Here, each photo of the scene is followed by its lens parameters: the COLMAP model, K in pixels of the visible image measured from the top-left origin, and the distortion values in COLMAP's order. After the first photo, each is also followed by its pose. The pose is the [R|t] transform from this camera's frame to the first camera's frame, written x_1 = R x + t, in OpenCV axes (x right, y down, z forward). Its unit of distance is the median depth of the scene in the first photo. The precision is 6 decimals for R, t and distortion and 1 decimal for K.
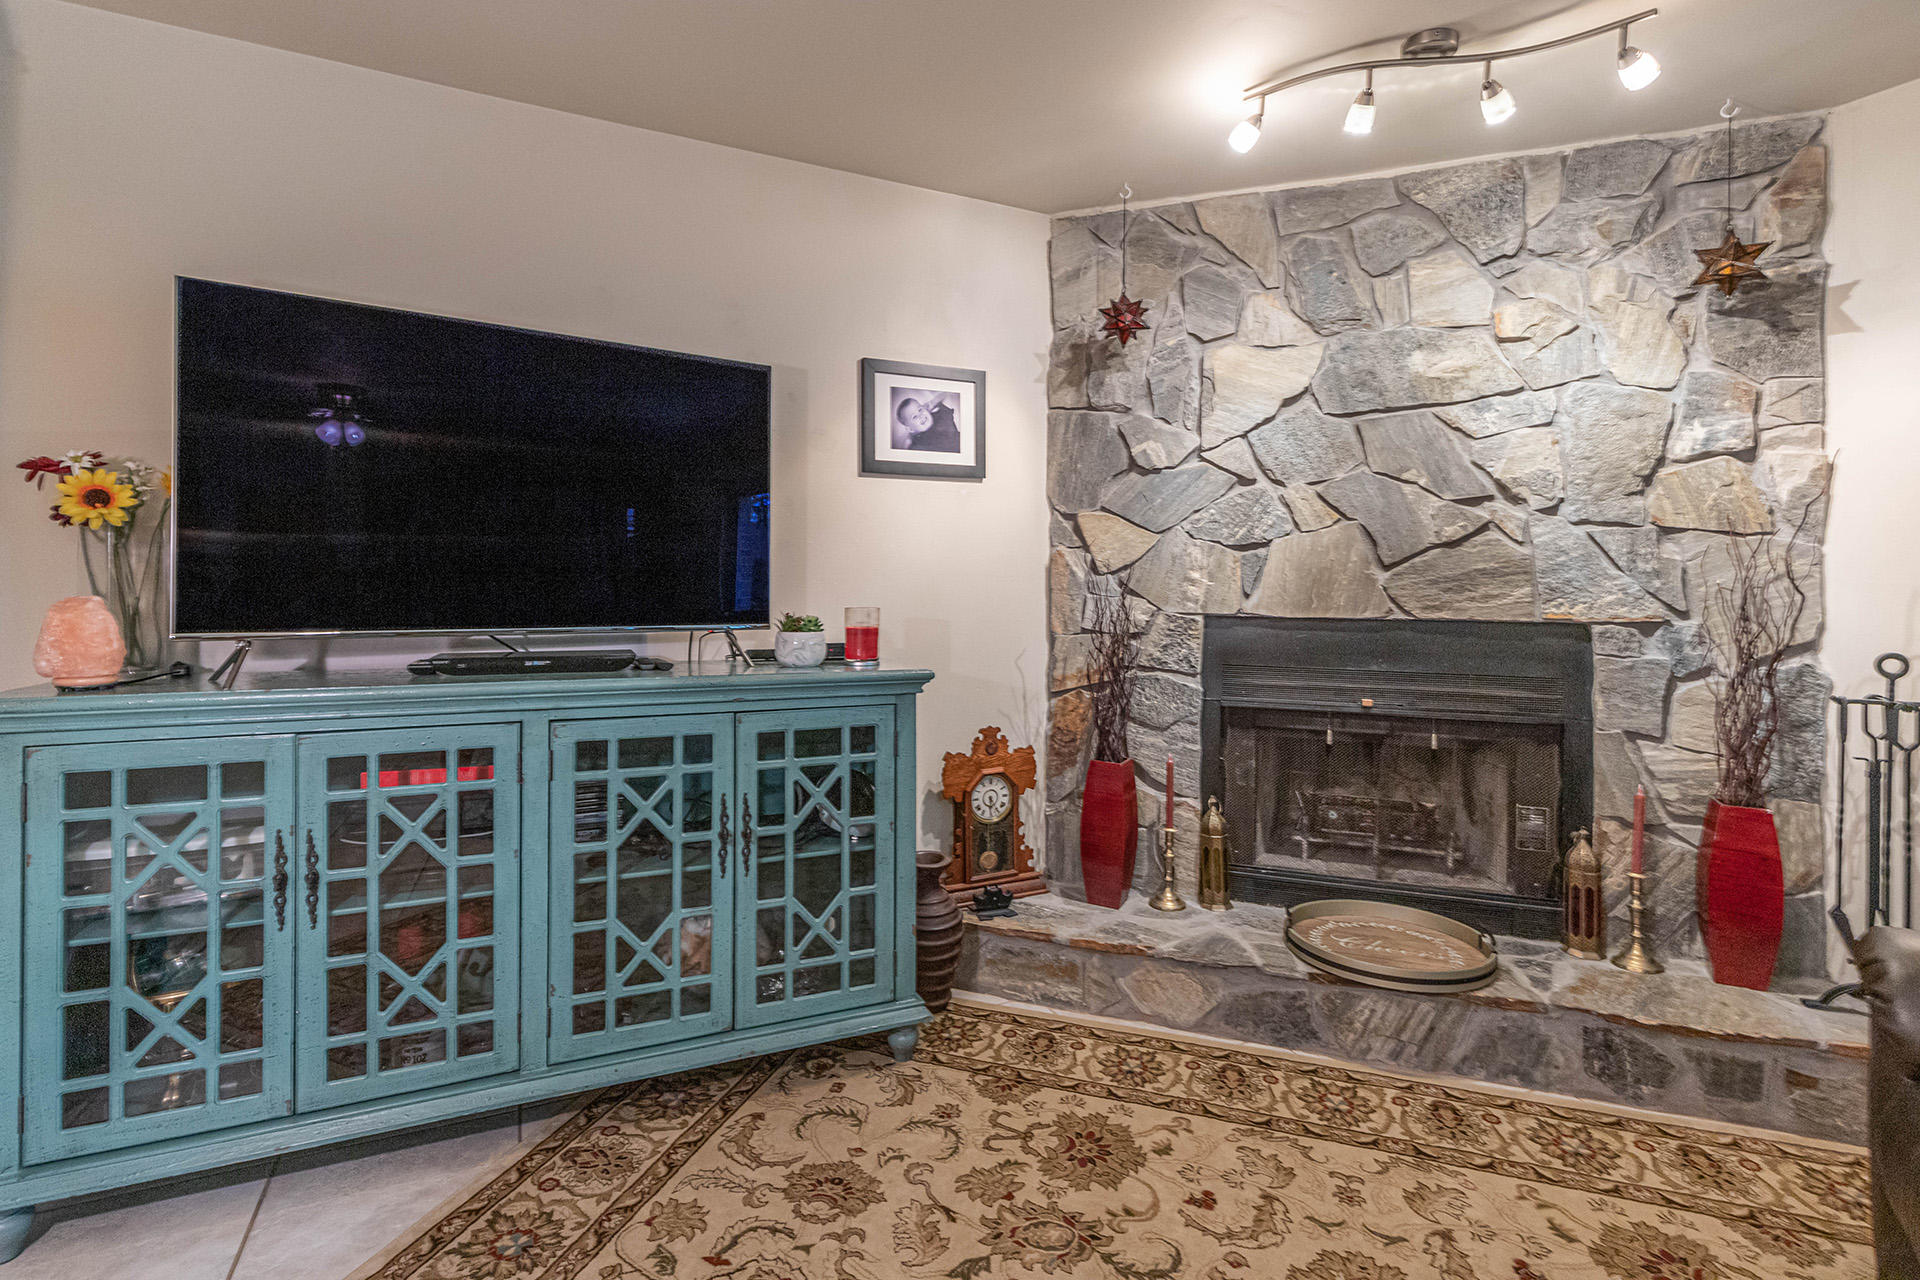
lens RADIAL K [[903.5, 0, 919.7], [0, 903.5, 589.1], [0, 0, 1]] dist [-0.002319, -0.000699]
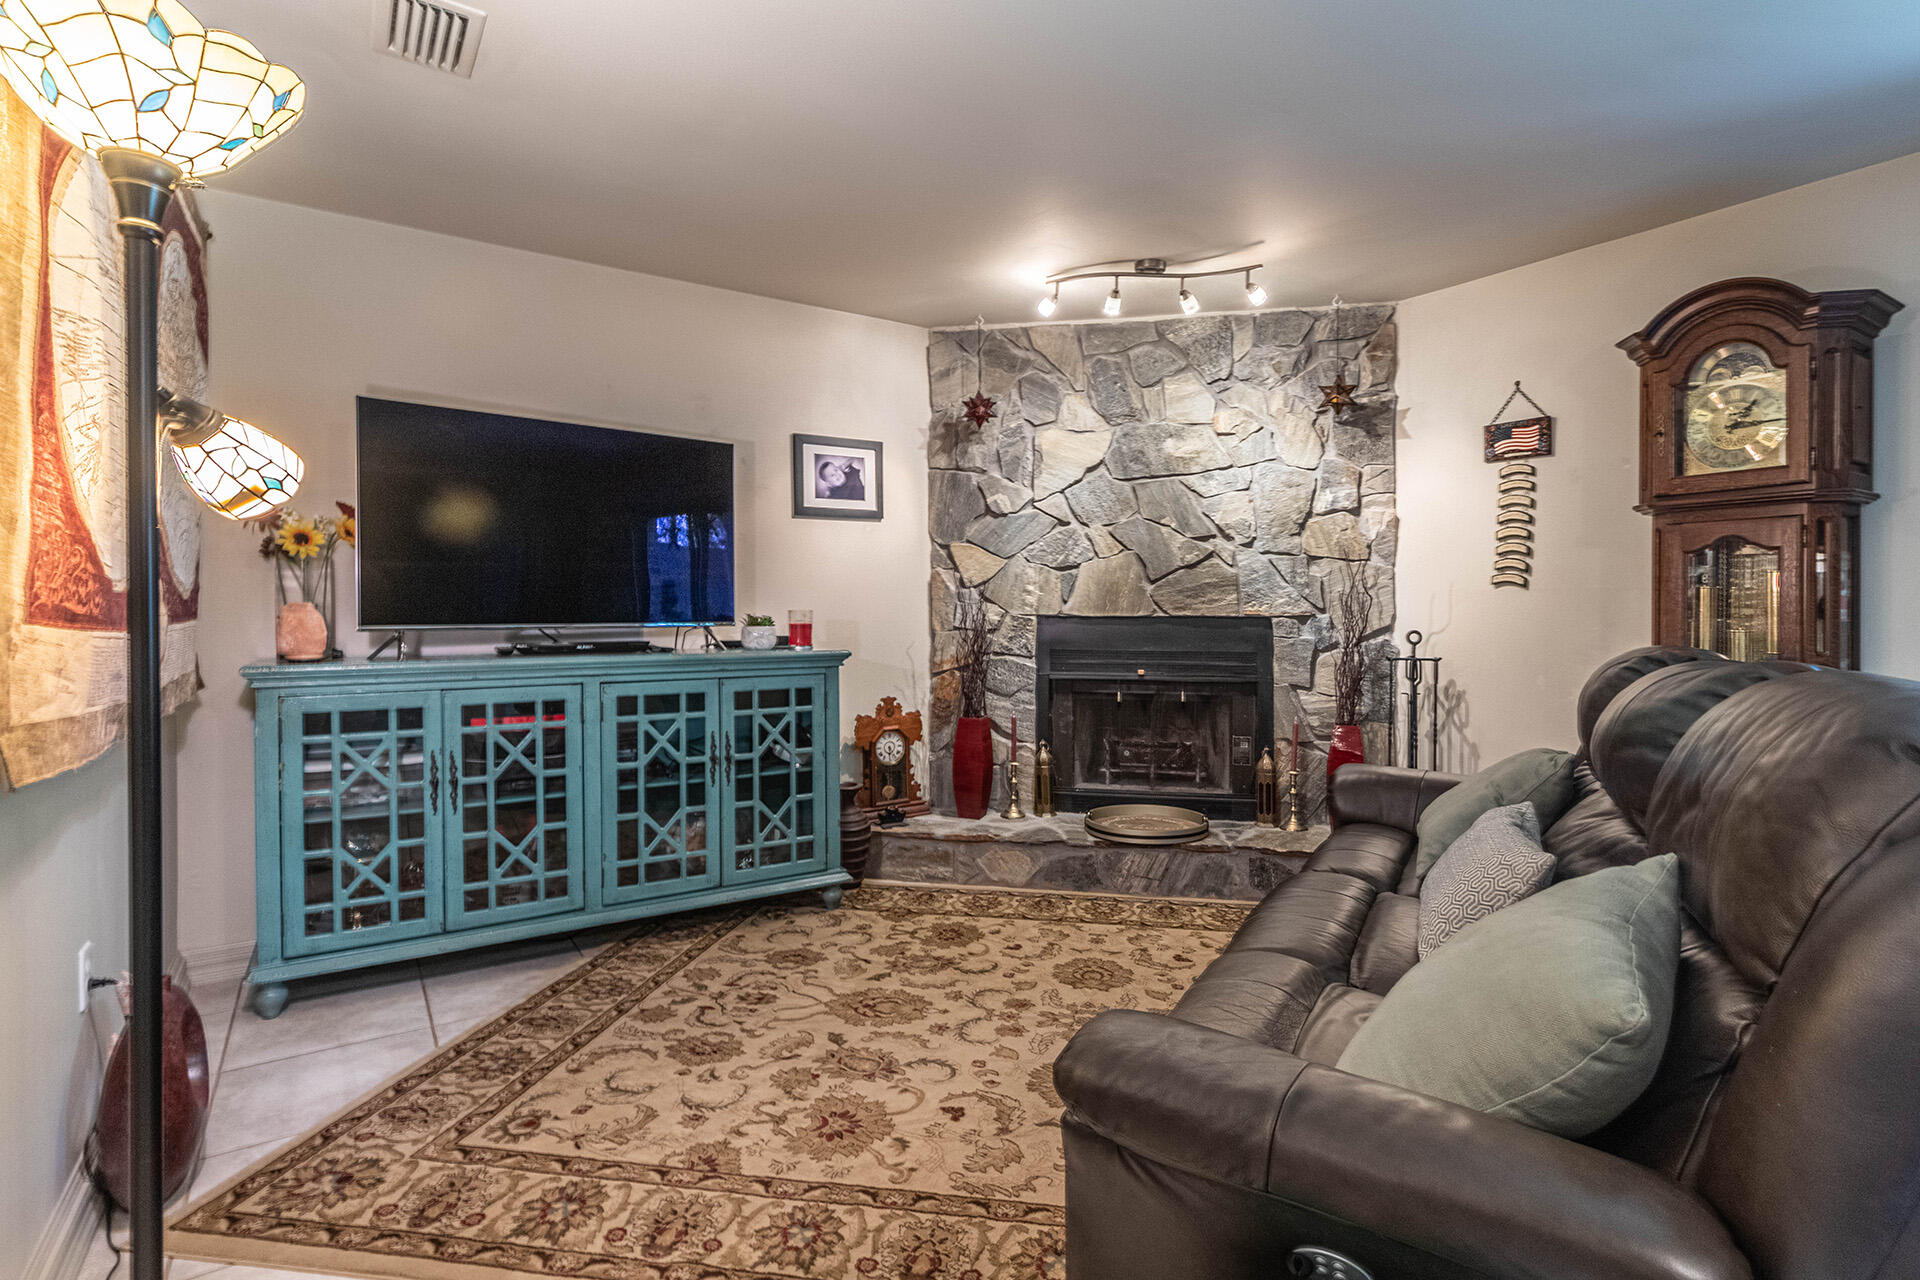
lens RADIAL K [[938.6, 0, 994.0], [0, 938.6, 622.4], [0, 0, 1]] dist [0.000526, -0.000498]
pose [[0.982318, -0.011713, 0.186855, -0.035972], [0.009146, 0.999852, 0.014594, 0.019021], [-0.186998, -0.012627, 0.982279, -0.508831]]
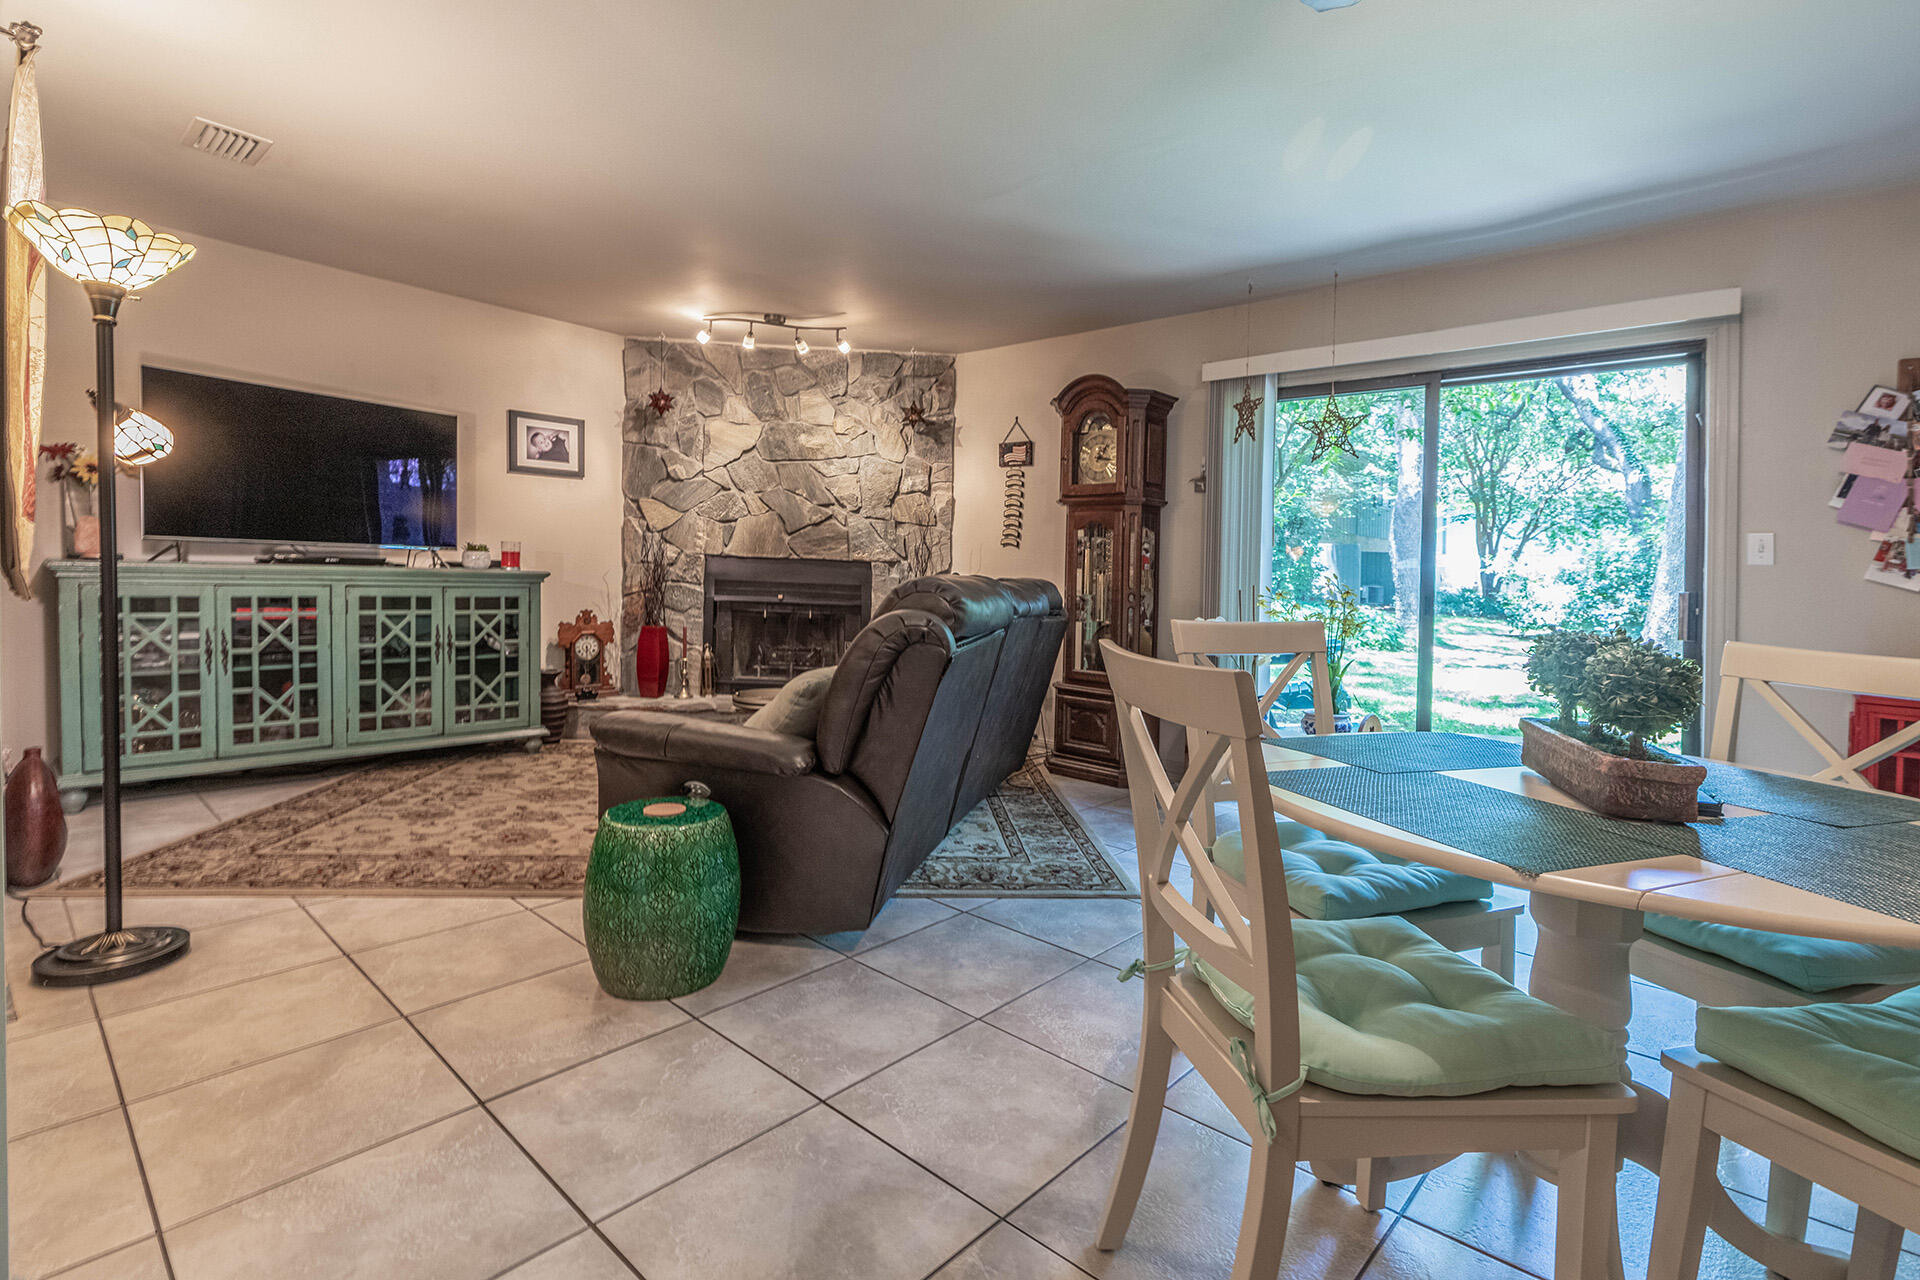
lens RADIAL K [[861.1, 0, 987.7], [0, 861.1, 616.4], [0, 0, 1]] dist [0.002809, 0.000056]
pose [[0.898618, -0.000192, 0.438733, 0.045099], [-0.028063, 0.997927, 0.057915, 0.041783], [-0.437835, -0.064355, 0.896749, -1.104782]]
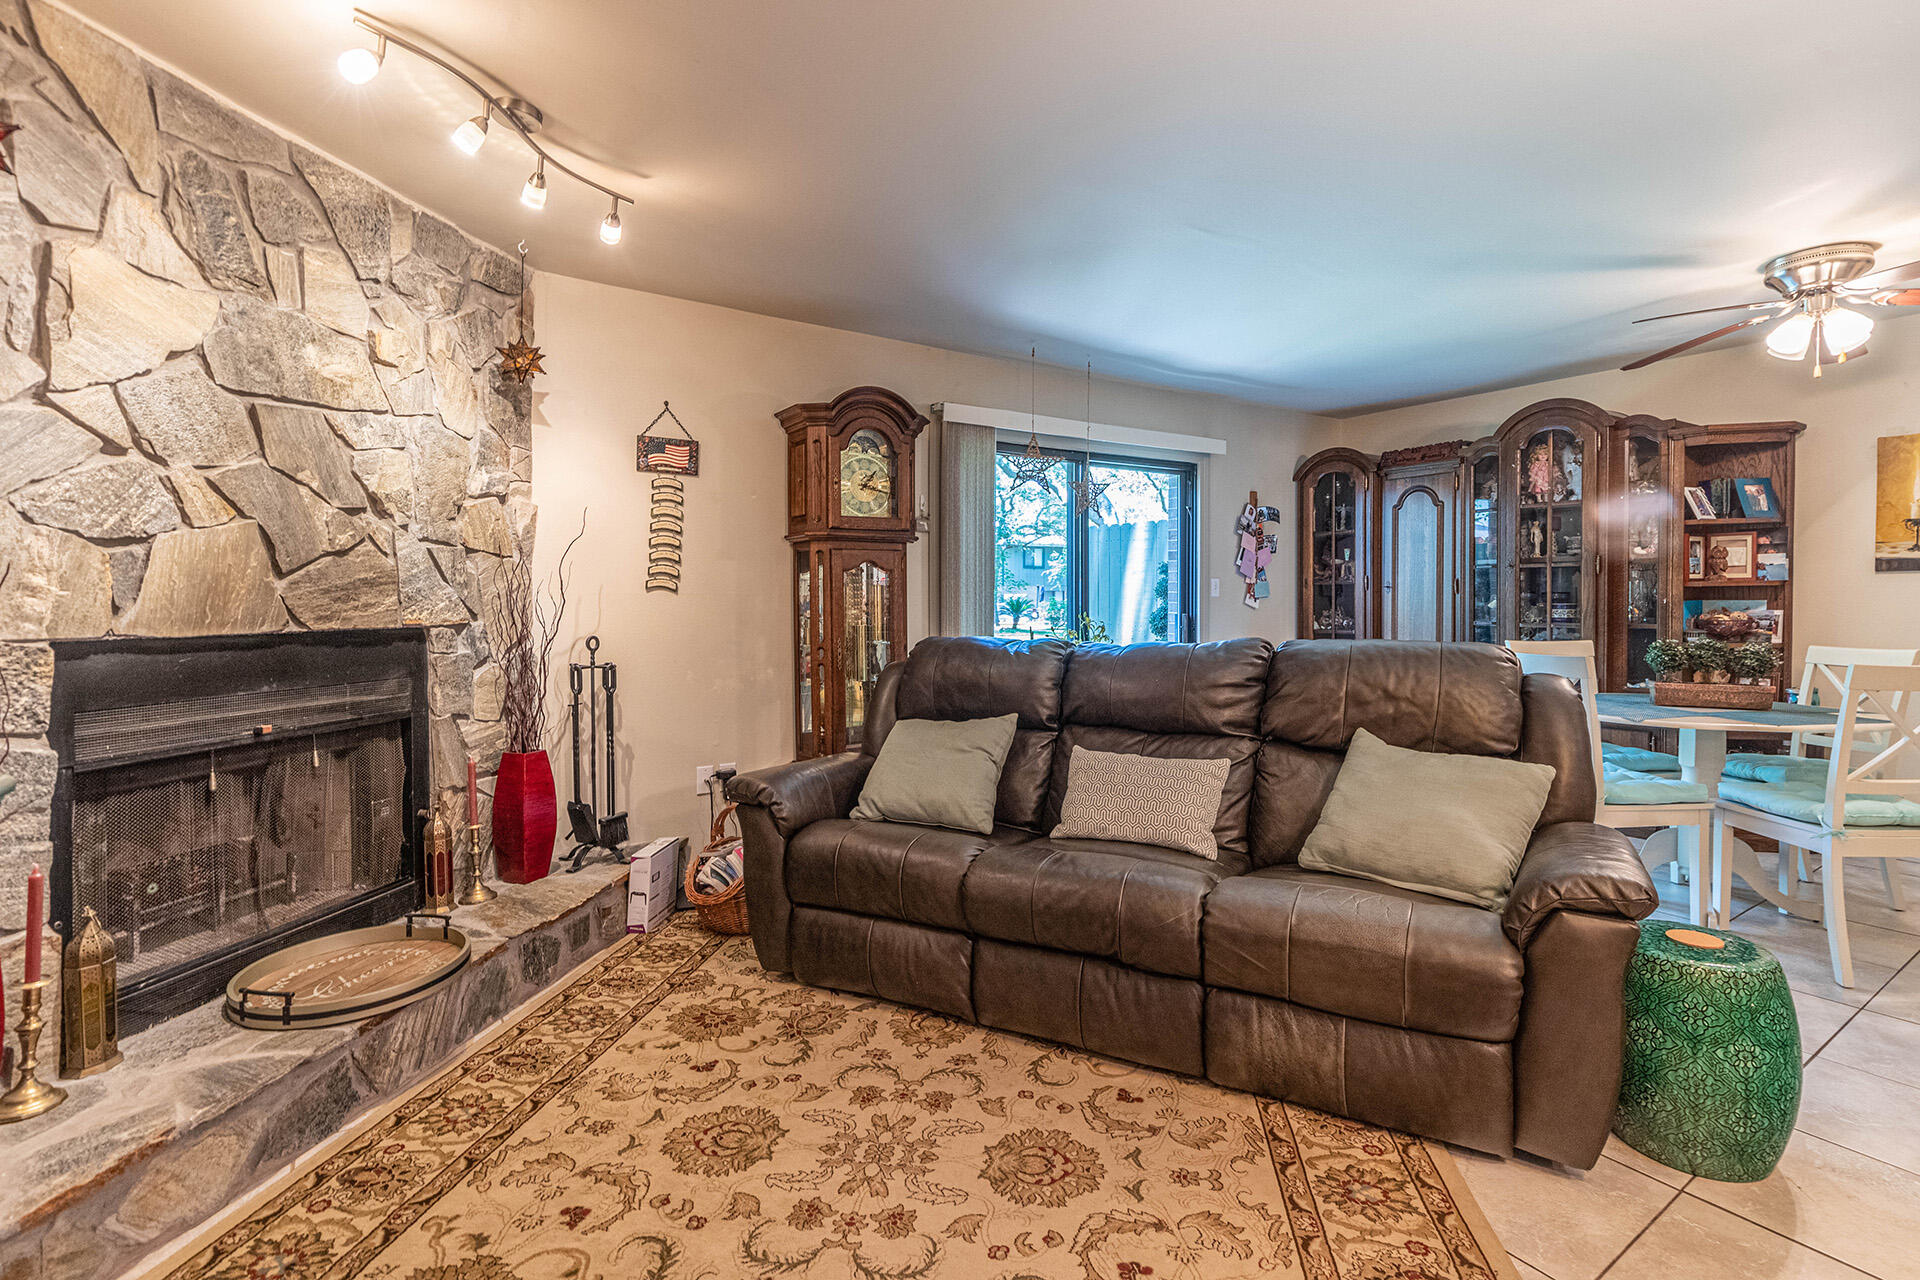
lens RADIAL K [[870.8, 0, 966.7], [0, 870.8, 601.4], [0, 0, 1]] dist [0.023349, -0.000179]
pose [[-0.168183, -0.012352, 0.985678, -0.483398], [0.001440, 0.999917, 0.012776, -0.008363], [-0.985755, 0.003568, -0.168151, 0.500689]]
